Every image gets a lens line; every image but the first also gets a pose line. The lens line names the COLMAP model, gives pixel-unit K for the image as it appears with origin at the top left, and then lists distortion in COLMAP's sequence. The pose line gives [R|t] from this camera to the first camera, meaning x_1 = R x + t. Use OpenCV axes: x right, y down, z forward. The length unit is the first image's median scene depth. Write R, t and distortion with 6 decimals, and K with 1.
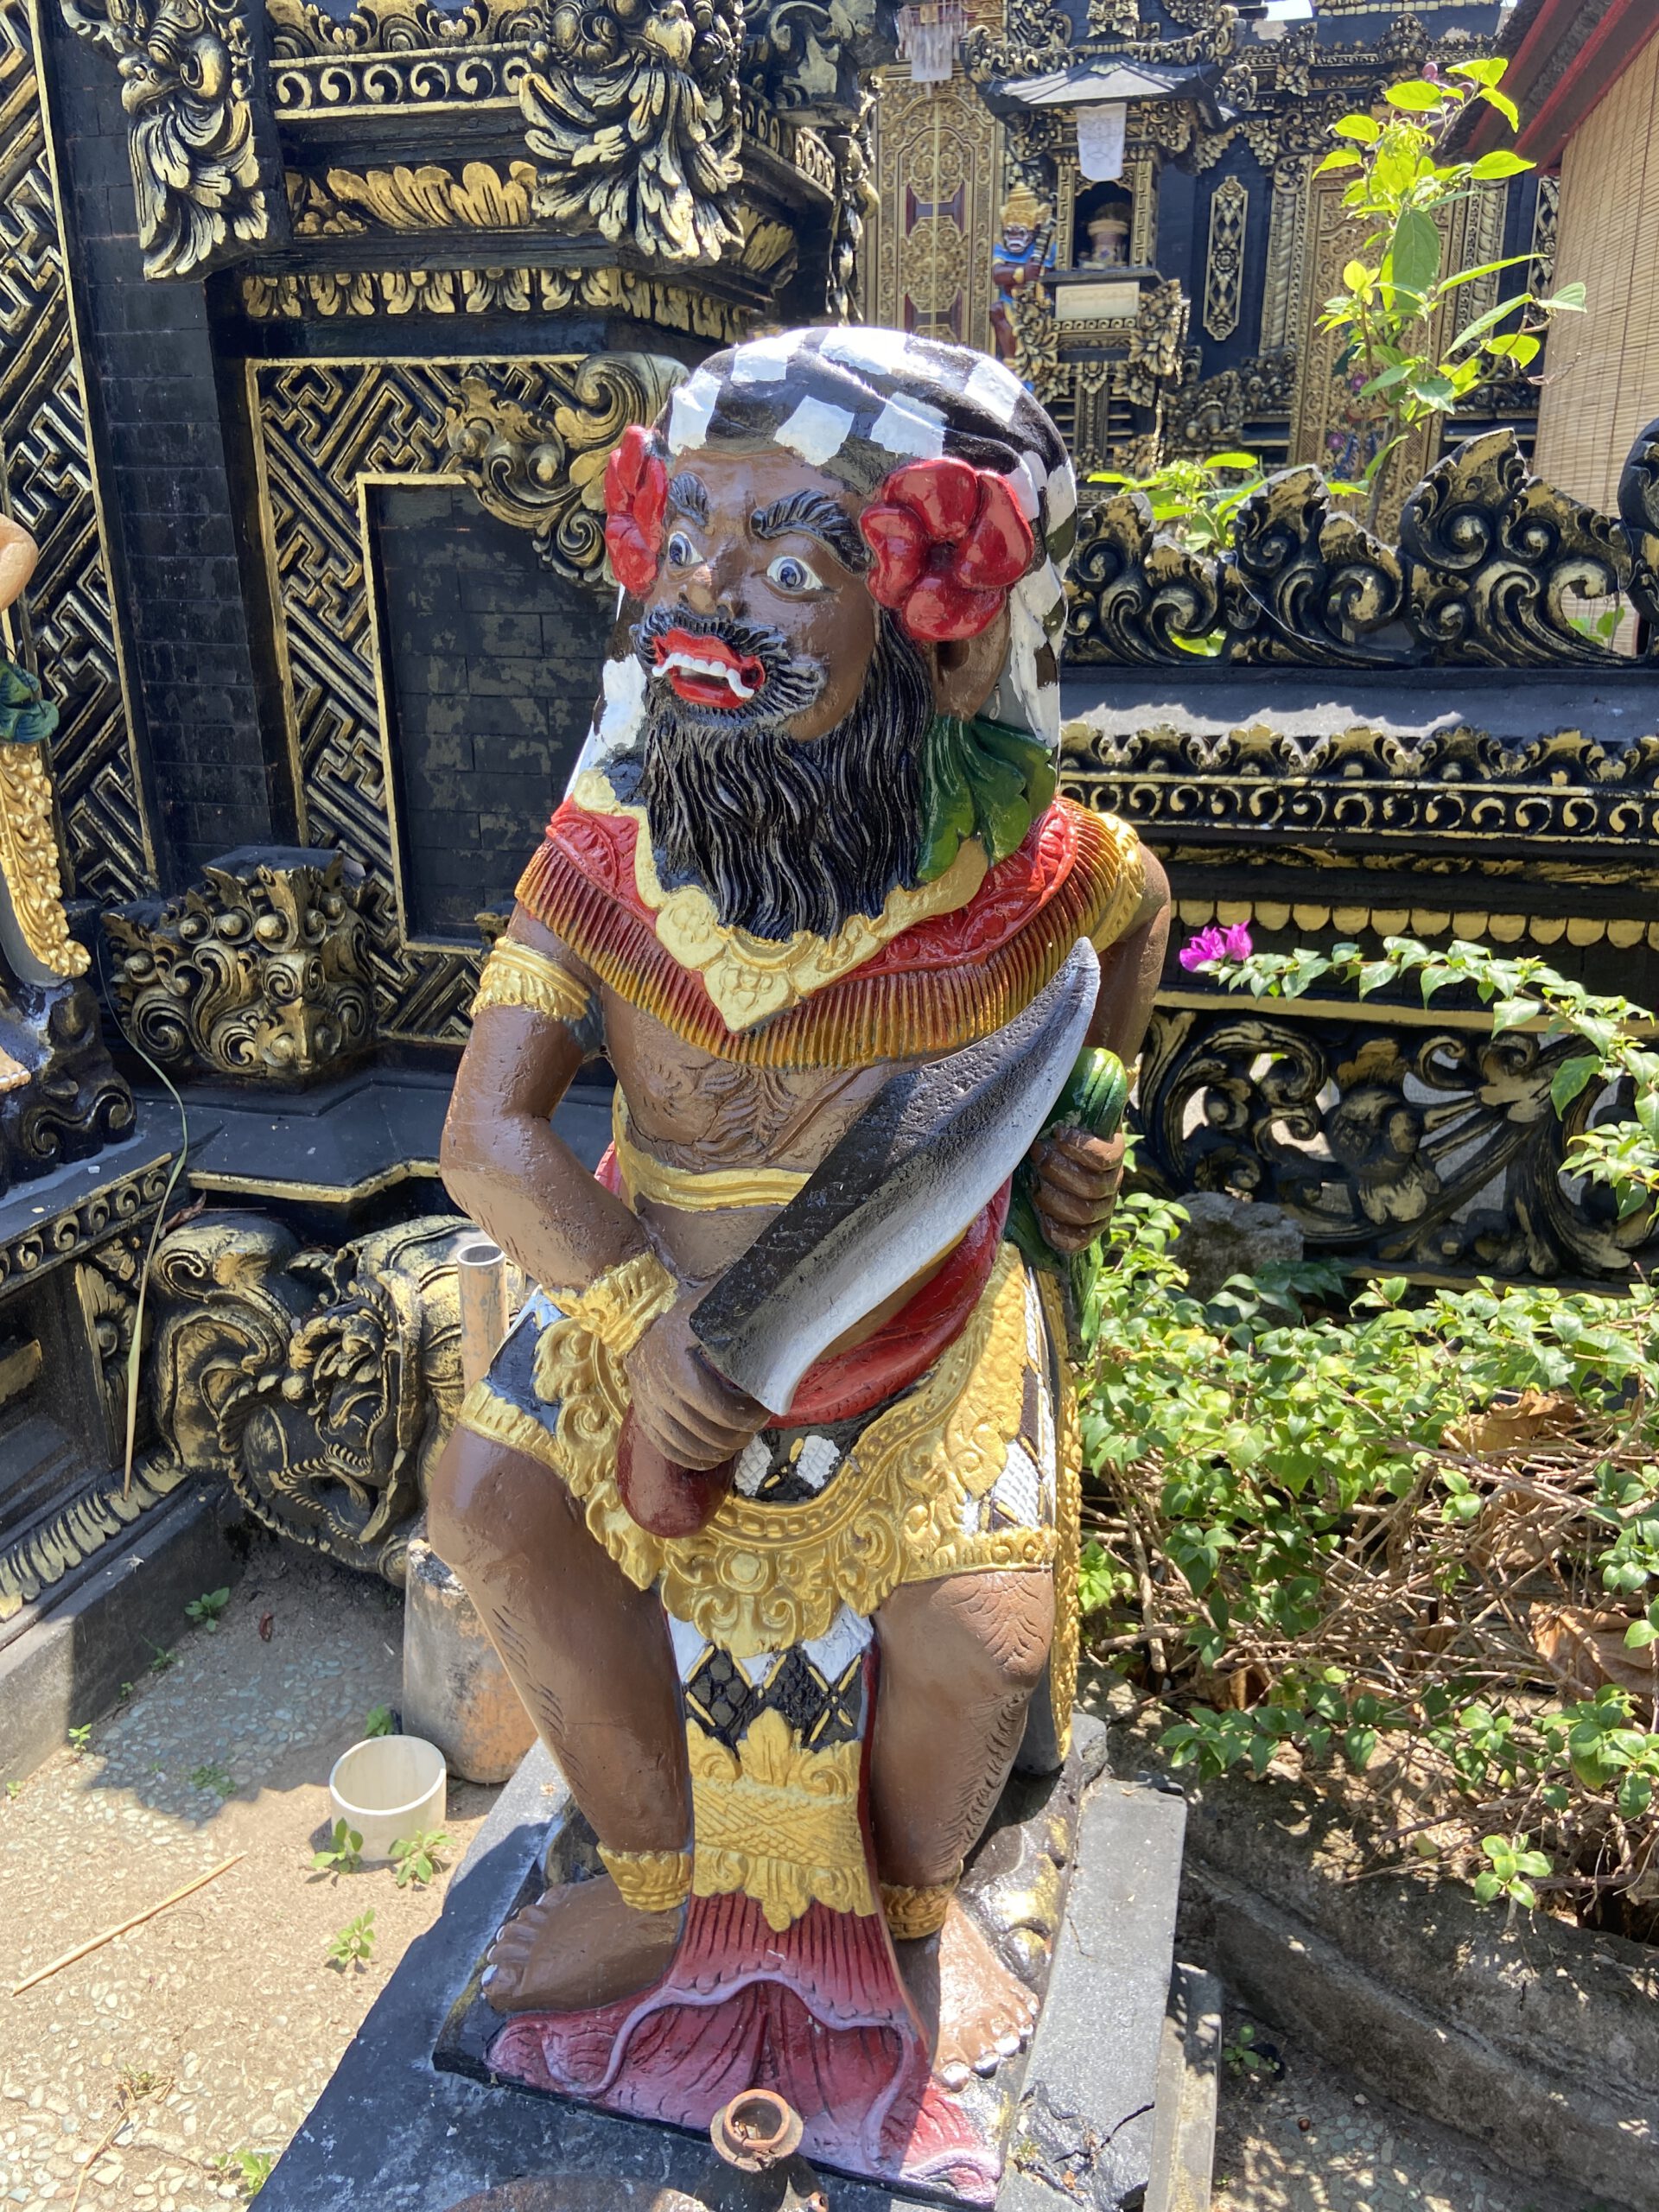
lens RADIAL K [[1670.8, 0, 824.7], [0, 1670.8, 1084.7], [0, 0, 1]] dist [0.135709, -0.173770]
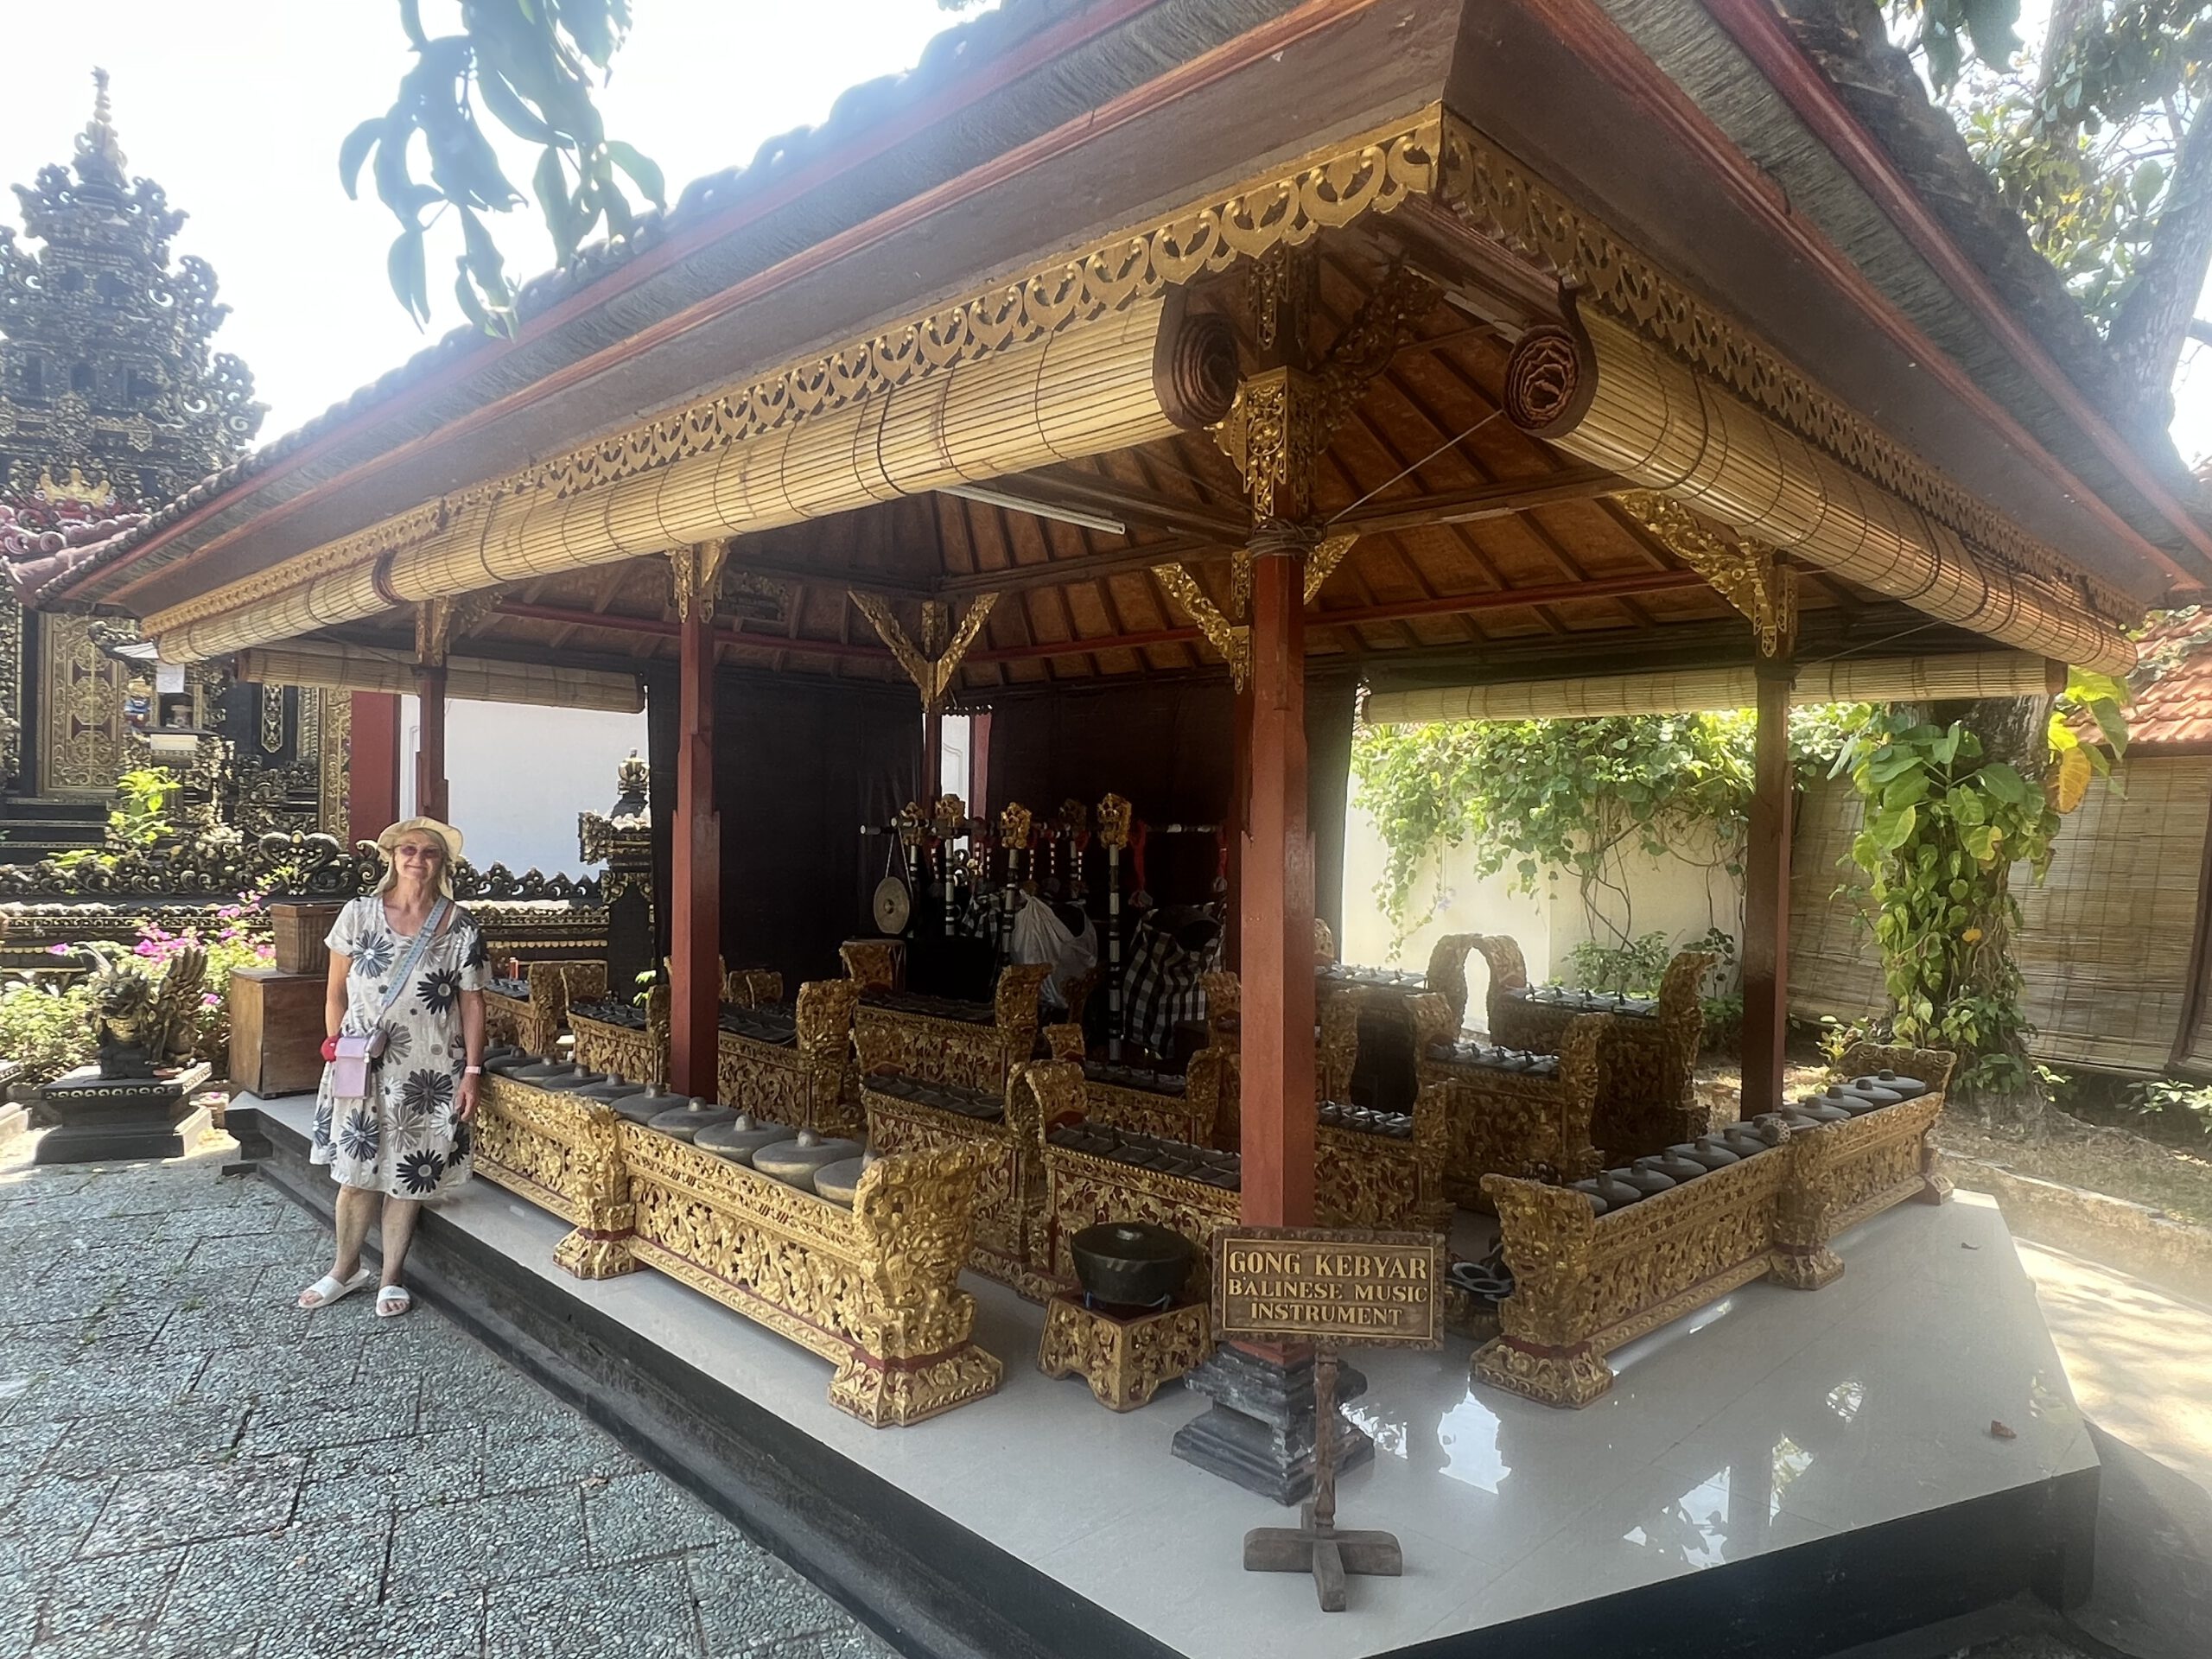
lens RADIAL K [[1371.0, 0, 1106.0], [0, 1371.0, 829.5], [0, 0, 1]] dist [0.000961, 0.000365]
pose [[0.793458, 0.015139, 0.608436, 0.186826], [0.173254, 0.952713, -0.249644, 0.977832], [-0.583444, 0.303496, 0.753315, -3.430751]]
